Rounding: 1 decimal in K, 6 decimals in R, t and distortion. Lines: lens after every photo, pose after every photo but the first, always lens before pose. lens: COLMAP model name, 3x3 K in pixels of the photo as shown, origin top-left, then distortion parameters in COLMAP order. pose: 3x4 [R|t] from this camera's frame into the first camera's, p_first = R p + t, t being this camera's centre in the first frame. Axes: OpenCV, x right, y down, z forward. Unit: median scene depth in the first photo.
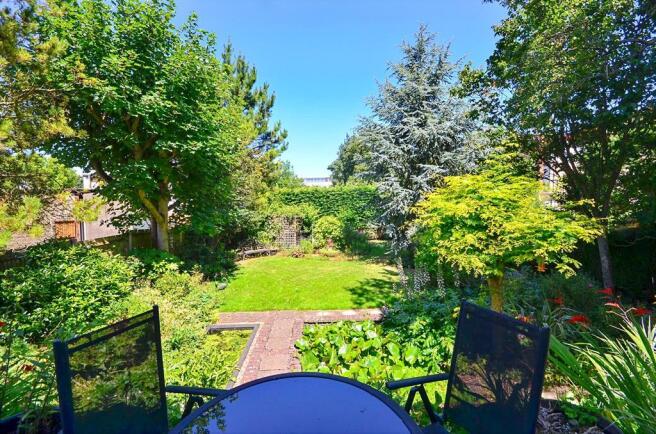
lens RADIAL K [[289.5, 0, 328.2], [0, 289.5, 218.2], [0, 0, 1]] dist [0.001257, -0.000453]
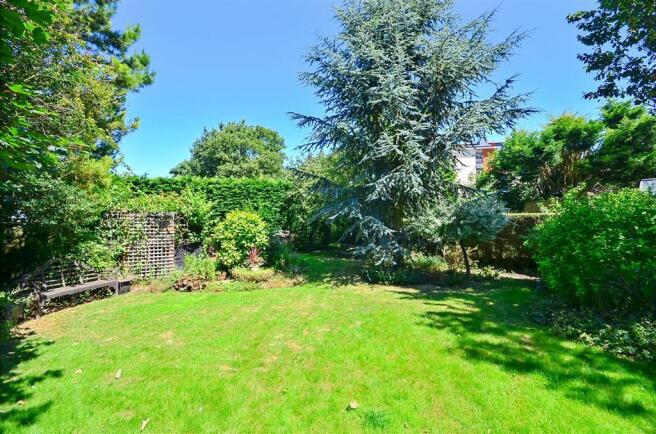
lens RADIAL K [[289.5, 0, 328.9], [0, 289.5, 217.1], [0, 0, 1]] dist [0.001257, -0.000453]
pose [[0.851954, 0.006176, 0.523581, -0.159078], [0.033740, 0.997205, -0.066664, 0.051517], [-0.522529, 0.074461, 0.849364, 0.451970]]
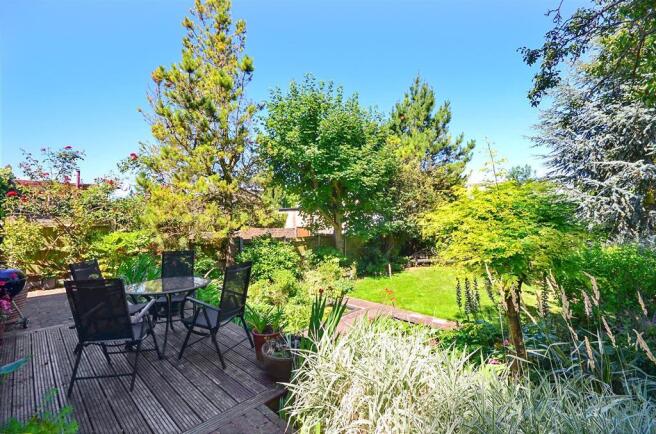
lens RADIAL K [[289.5, 0, 330.3], [0, 289.5, 215.2], [0, 0, 1]] dist [0.001257, -0.000453]
pose [[0.688858, -0.005714, -0.724874, 0.261818], [-0.034577, 0.998572, -0.040730, 0.003725], [0.724071, 0.053121, 0.687677, -0.003528]]
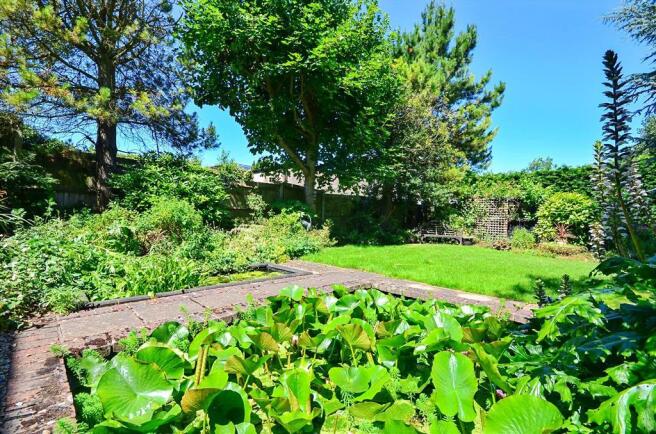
lens RADIAL K [[289.5, 0, 331.3], [0, 289.5, 216.1], [0, 0, 1]] dist [0.001257, -0.000453]
pose [[0.678109, 0.017901, -0.734743, 0.119015], [-0.072661, 0.996439, -0.042783, 0.111522], [0.731360, 0.082398, 0.676995, 0.246674]]
